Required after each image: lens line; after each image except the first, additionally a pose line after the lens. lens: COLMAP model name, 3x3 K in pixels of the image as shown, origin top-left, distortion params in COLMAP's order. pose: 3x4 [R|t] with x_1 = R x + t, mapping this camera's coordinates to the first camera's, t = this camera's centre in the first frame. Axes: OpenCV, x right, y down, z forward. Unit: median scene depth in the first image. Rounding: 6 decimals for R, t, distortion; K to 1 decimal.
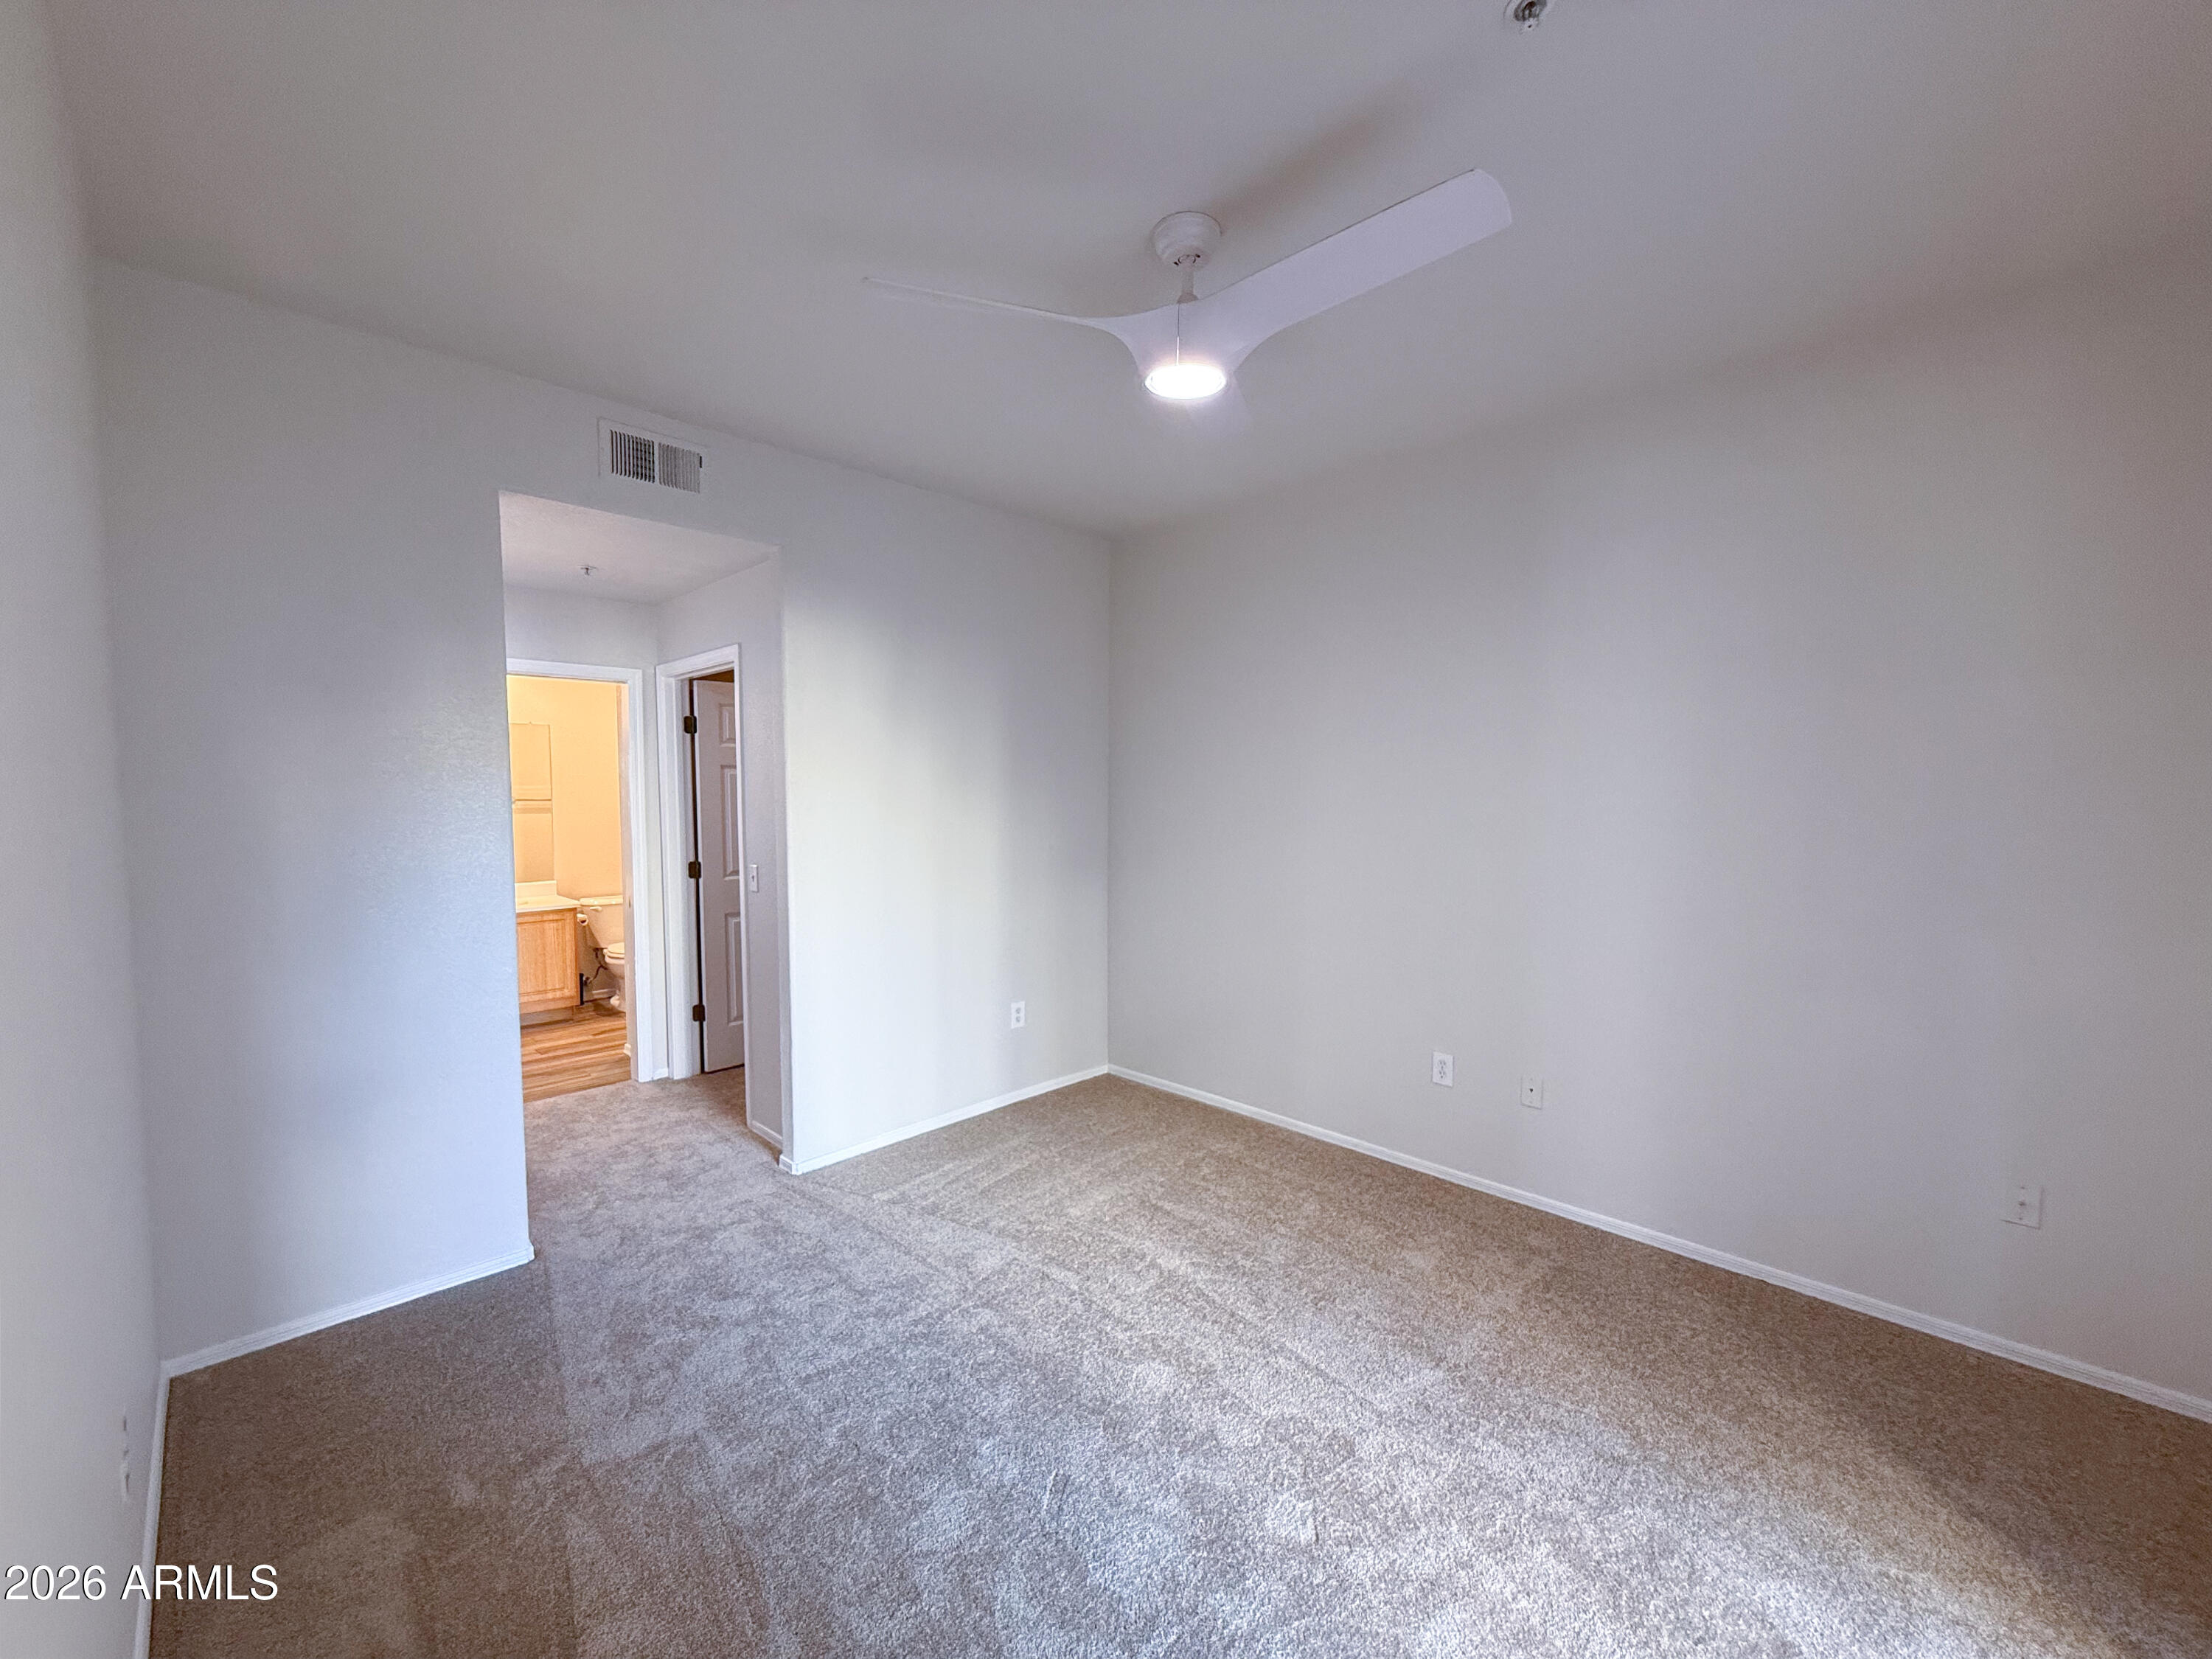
lens RADIAL K [[884.8, 0, 1109.5], [0, 884.8, 836.1], [0, 0, 1]] dist [0.000818, 0.000049]
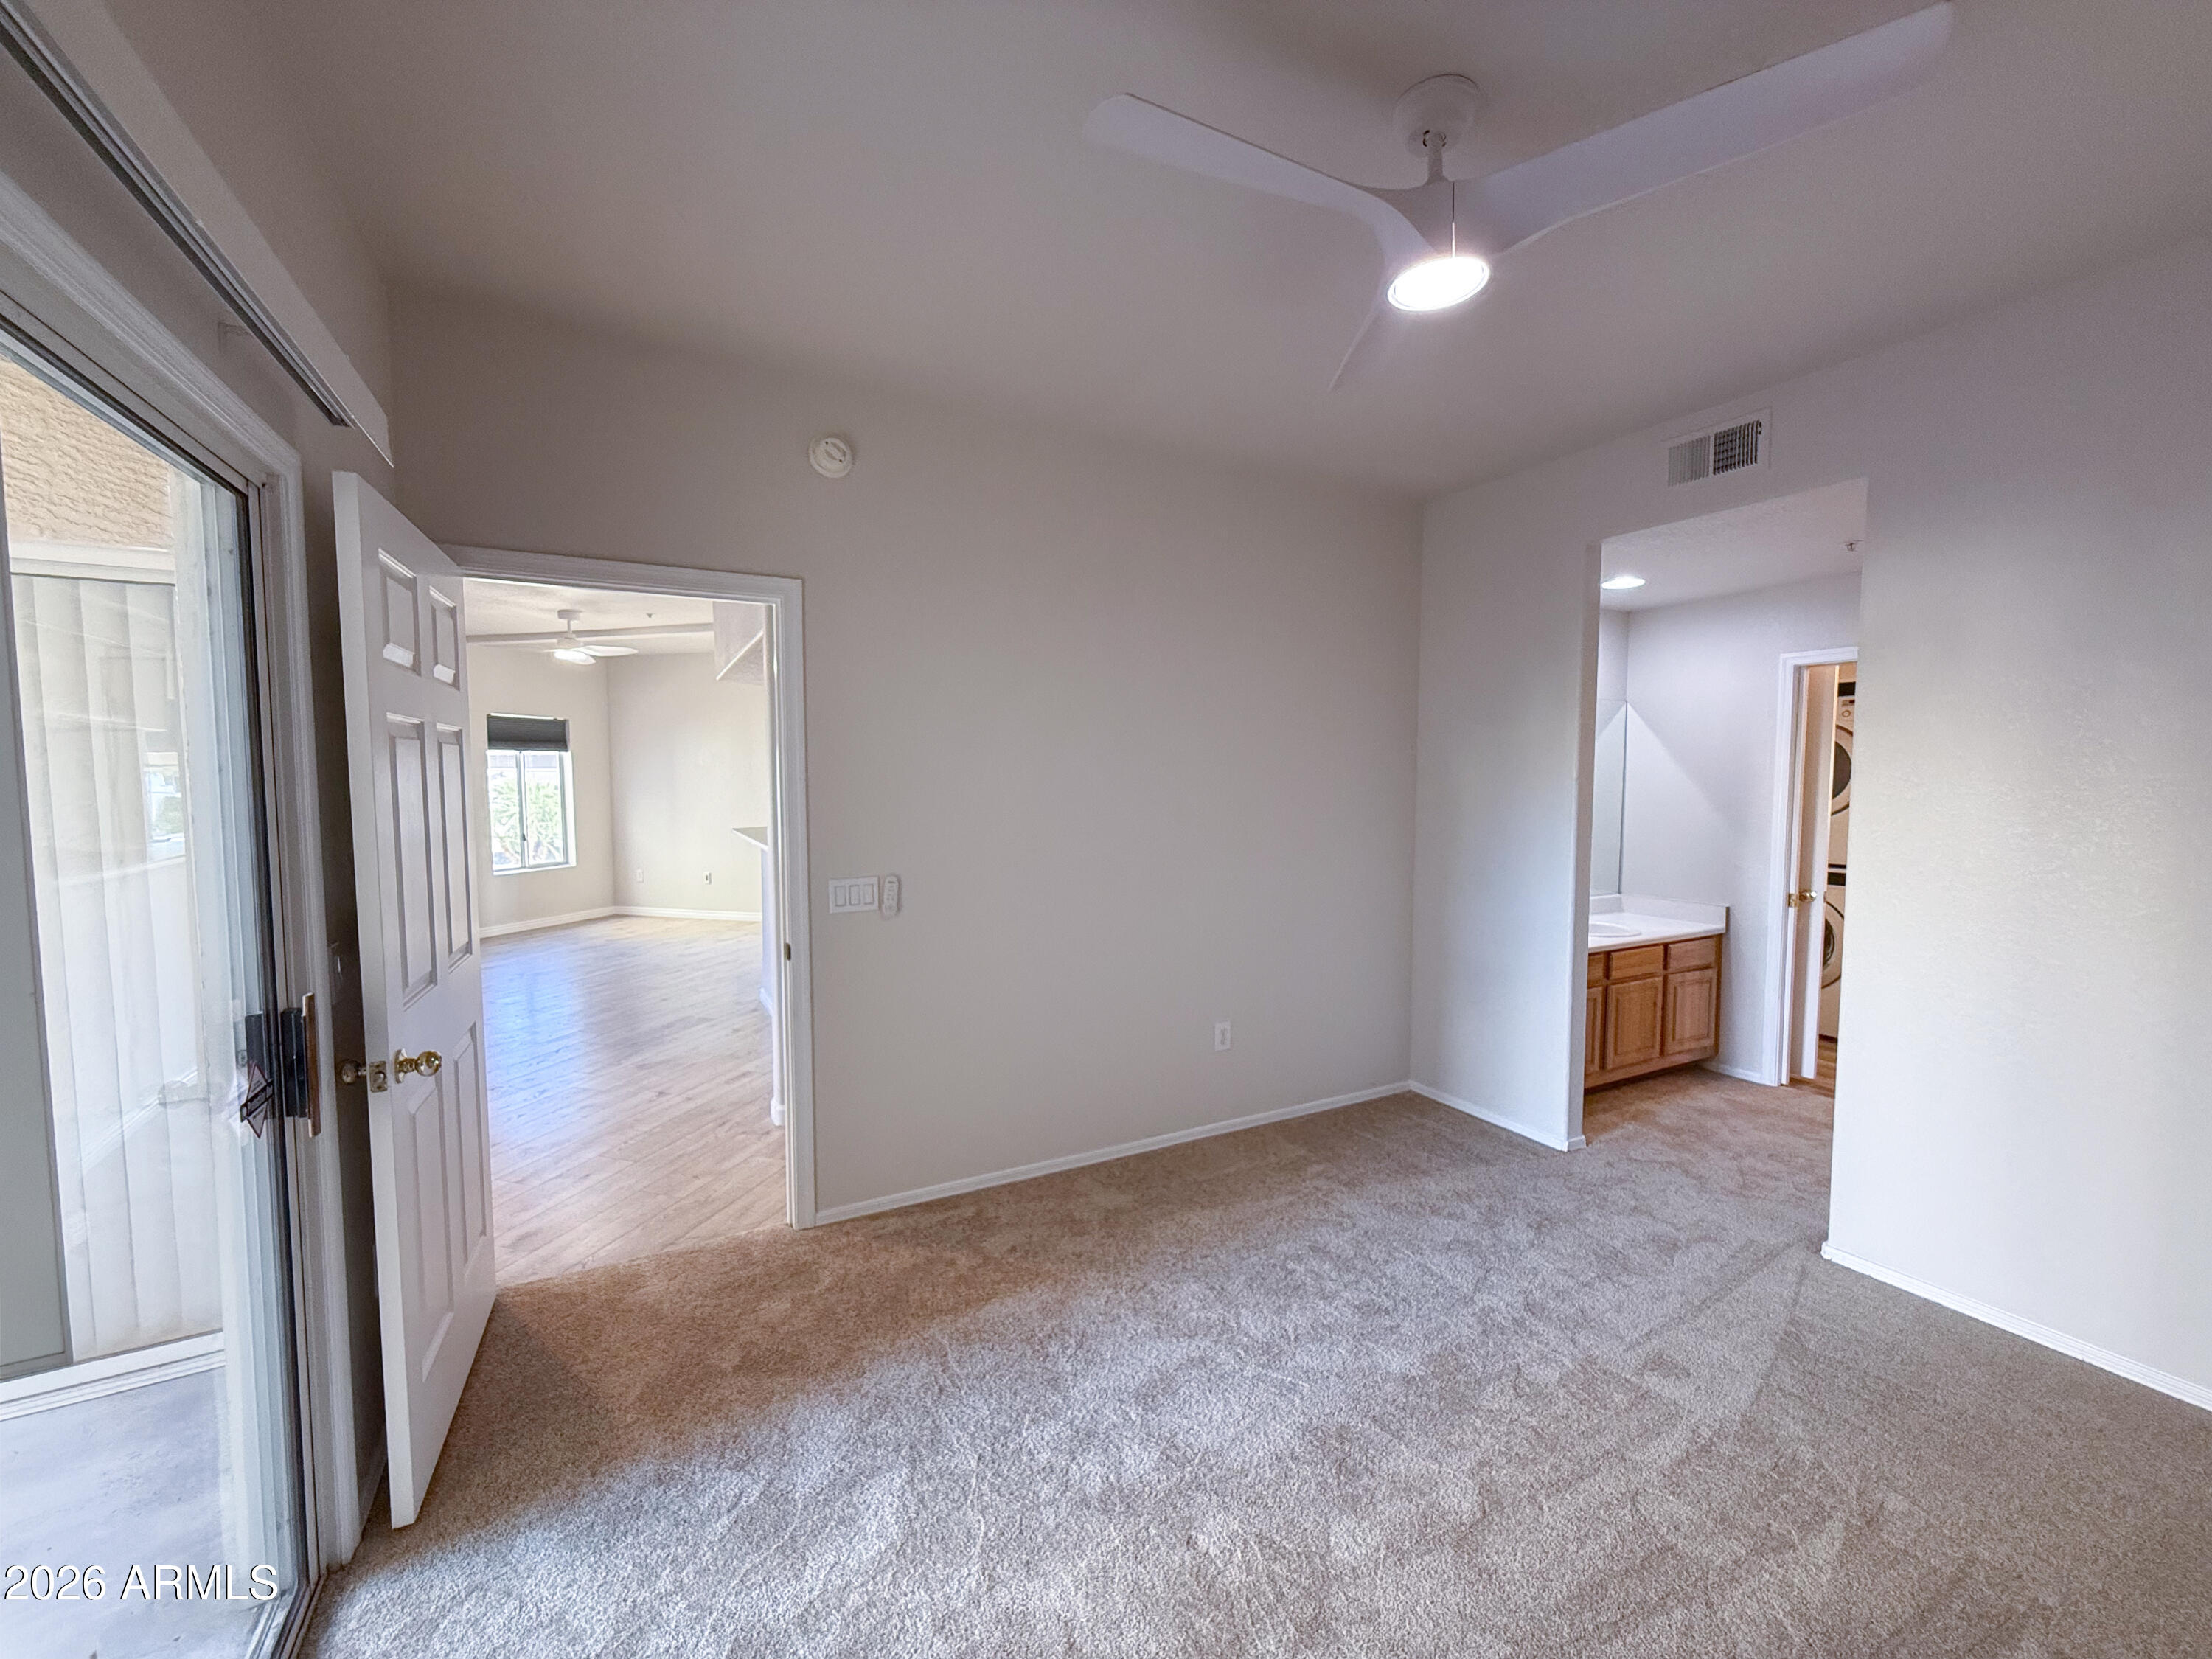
lens RADIAL K [[893.7, 0, 1106.5], [0, 893.7, 840.9], [0, 0, 1]] dist [0.001511, 0.000063]
pose [[-0.296546, 0.066793, -0.952680, 0.481712], [-0.056730, 0.994558, 0.087388, -0.024551], [0.953332, 0.079960, -0.291143, 0.474012]]
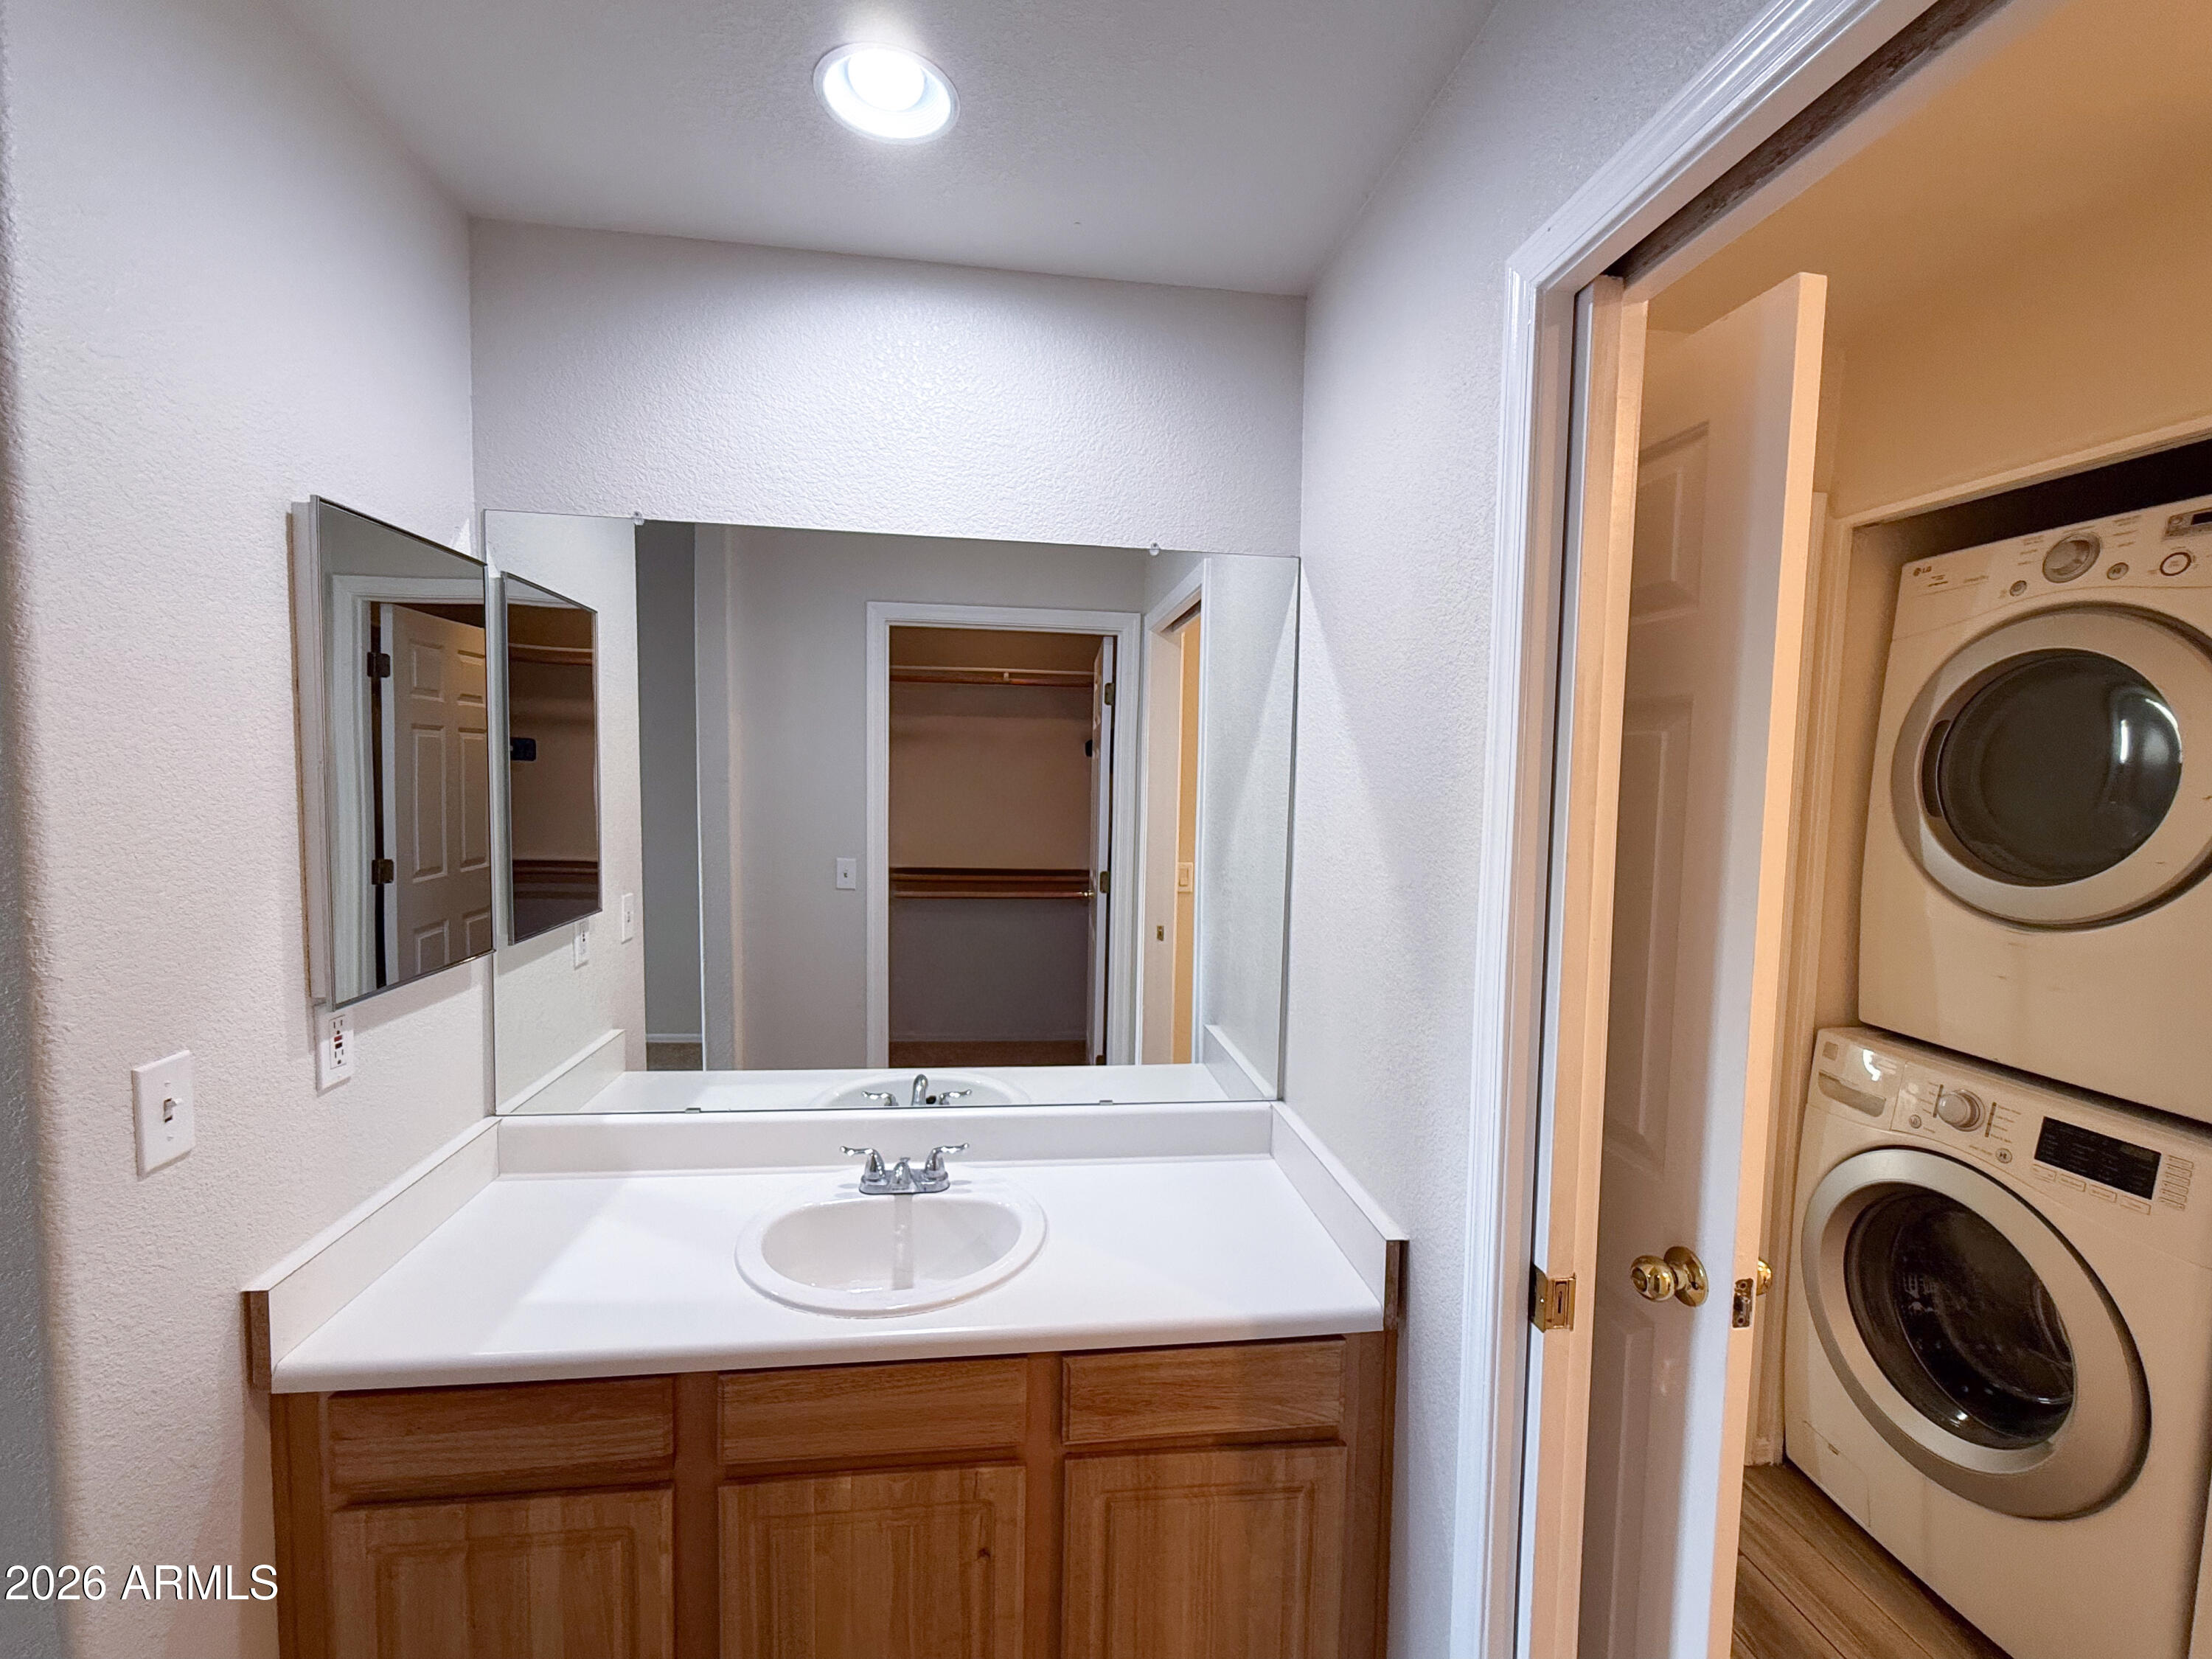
lens RADIAL K [[884.8, 0, 1109.5], [0, 884.8, 836.1], [0, 0, 1]] dist [0.000818, 0.000049]
pose [[-0.623335, 0.034242, -0.781205, -0.457846], [-0.067476, 0.992959, 0.097363, -0.052335], [0.779038, 0.113403, -0.616635, 0.966982]]
